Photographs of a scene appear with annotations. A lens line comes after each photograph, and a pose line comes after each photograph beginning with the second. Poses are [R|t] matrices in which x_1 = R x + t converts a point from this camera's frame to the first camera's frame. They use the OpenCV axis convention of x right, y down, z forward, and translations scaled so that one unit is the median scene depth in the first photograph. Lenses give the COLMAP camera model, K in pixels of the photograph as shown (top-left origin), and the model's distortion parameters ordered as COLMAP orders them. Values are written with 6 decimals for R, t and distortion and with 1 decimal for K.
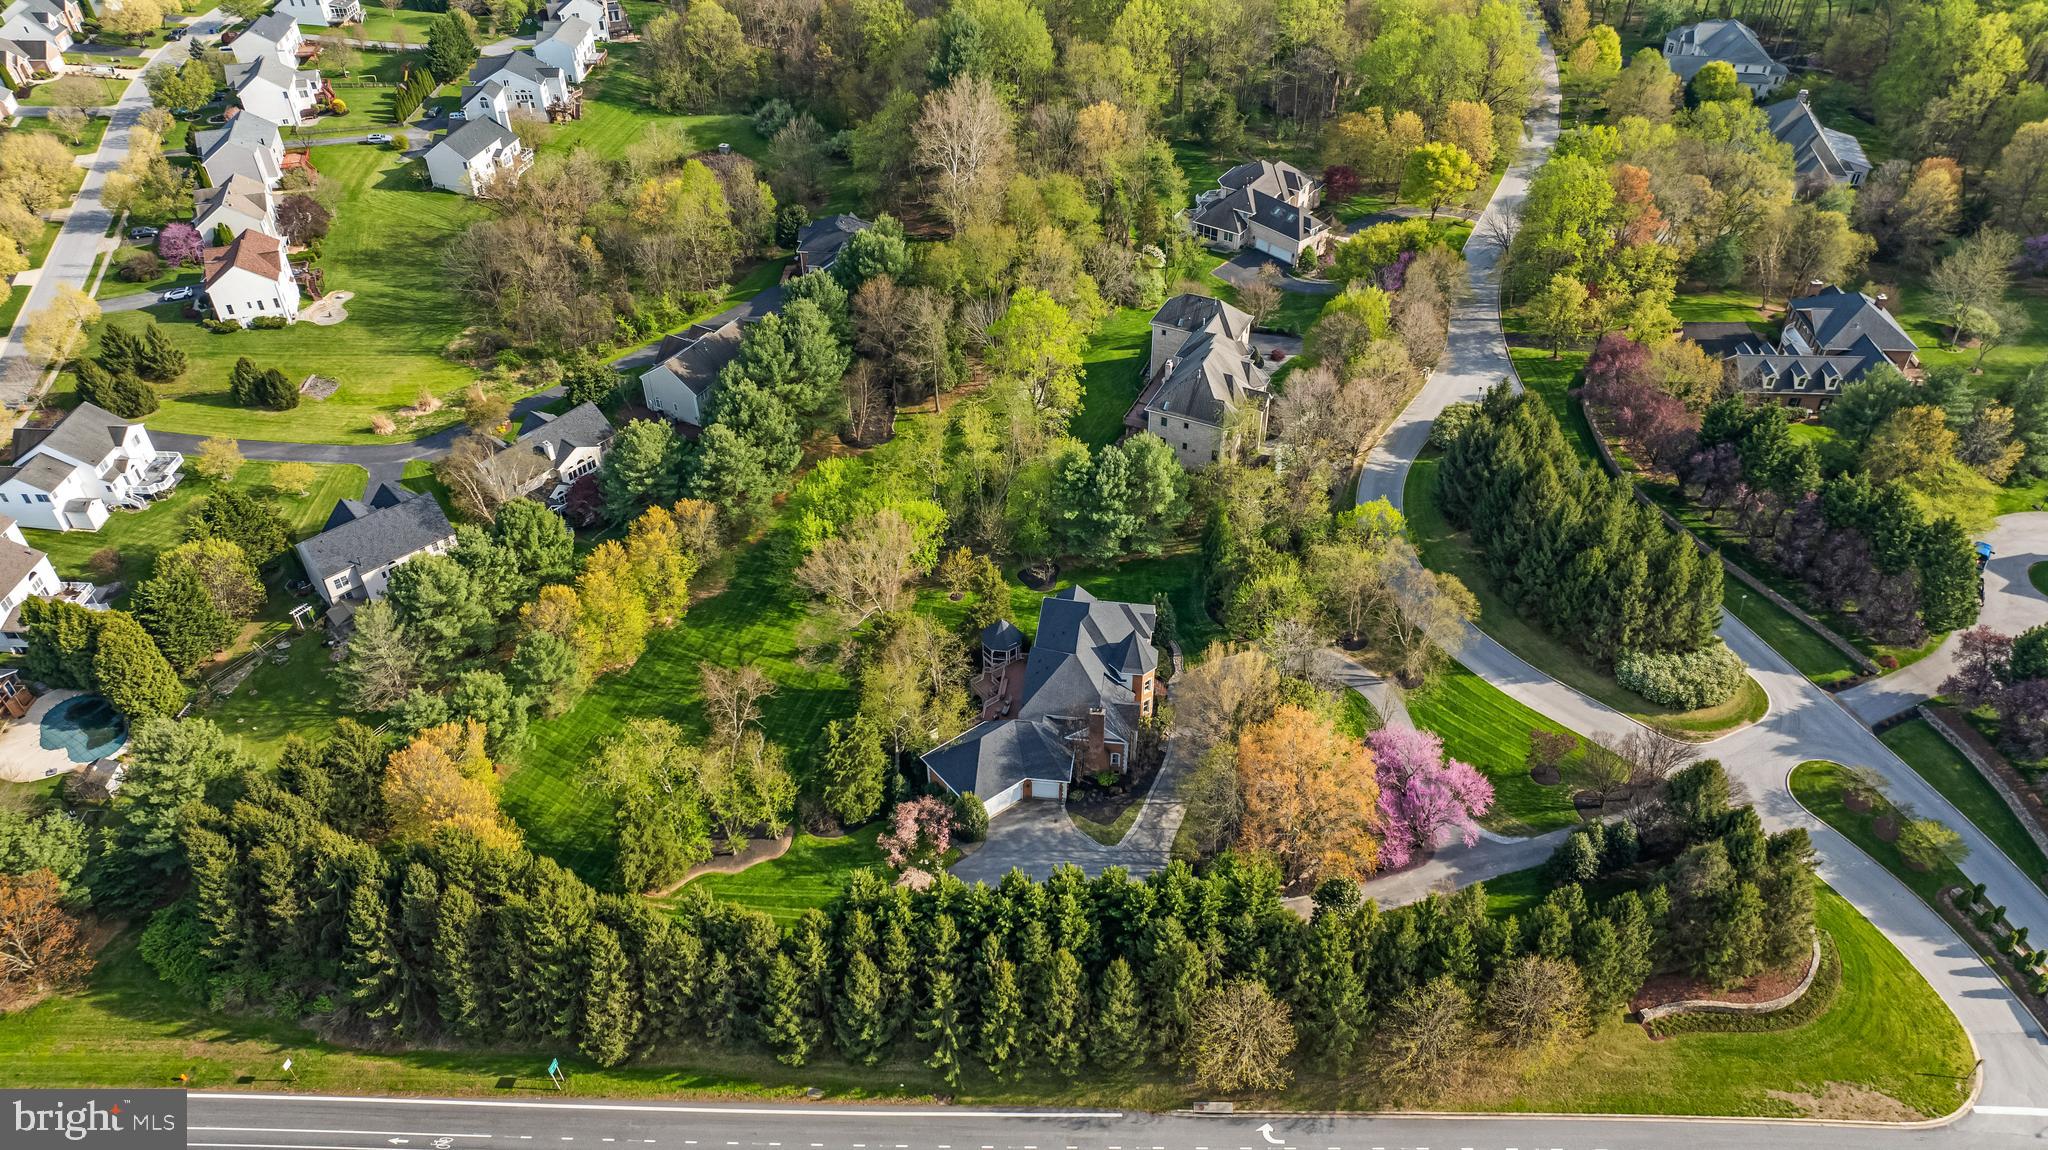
lens RADIAL K [[1509.1, 0, 995.6], [0, 1509.1, 574.5], [0, 0, 1]] dist [-0.063334, 0.078368]
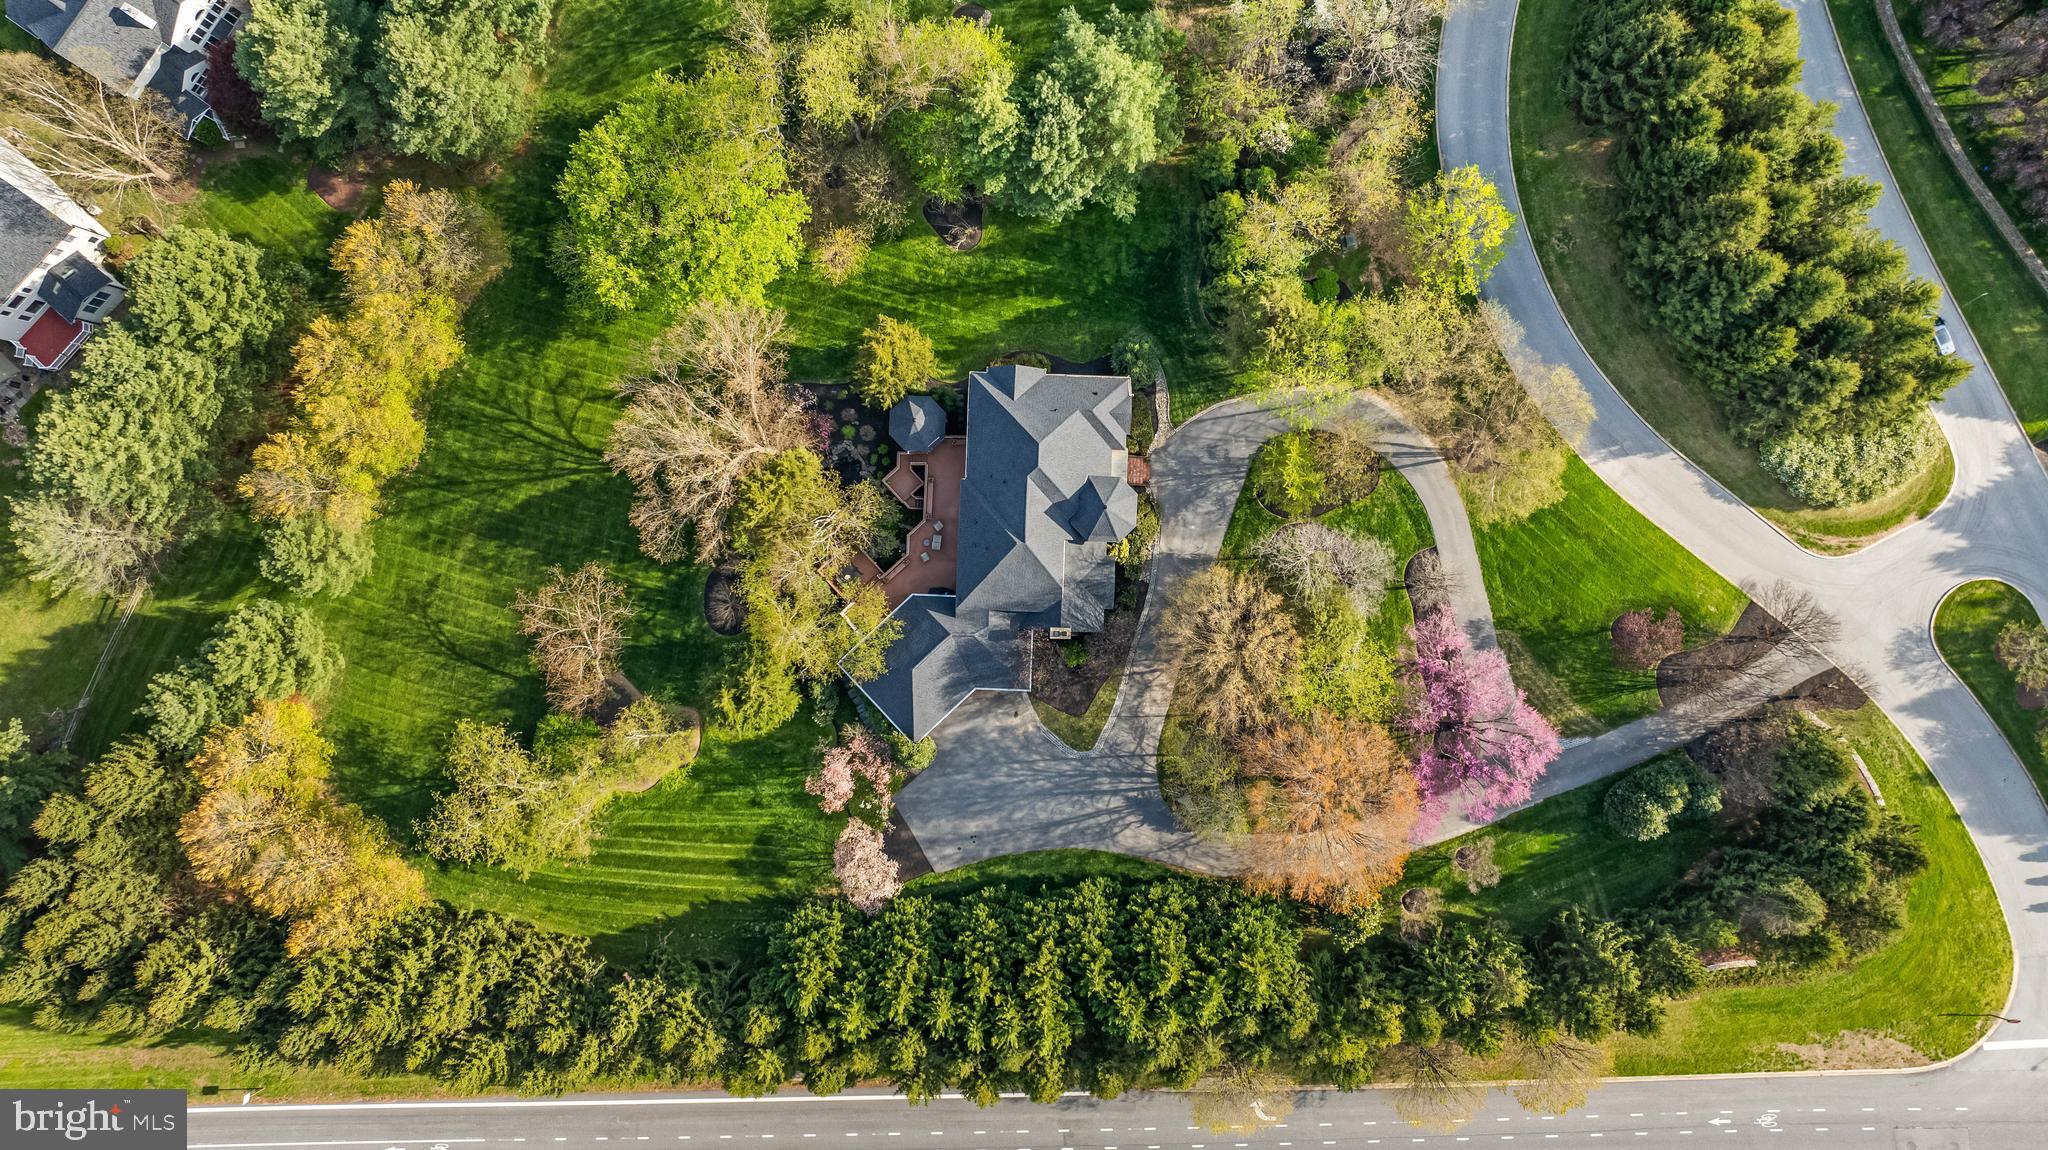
lens RADIAL K [[1509.1, 0, 995.6], [0, 1509.1, 574.5], [0, 0, 1]] dist [-0.063334, 0.078368]
pose [[0.994264, -0.105733, -0.016124, 0.051019], [0.078411, 0.618051, 0.782218, -0.529816], [-0.072741, -0.778995, 0.622796, 0.559074]]
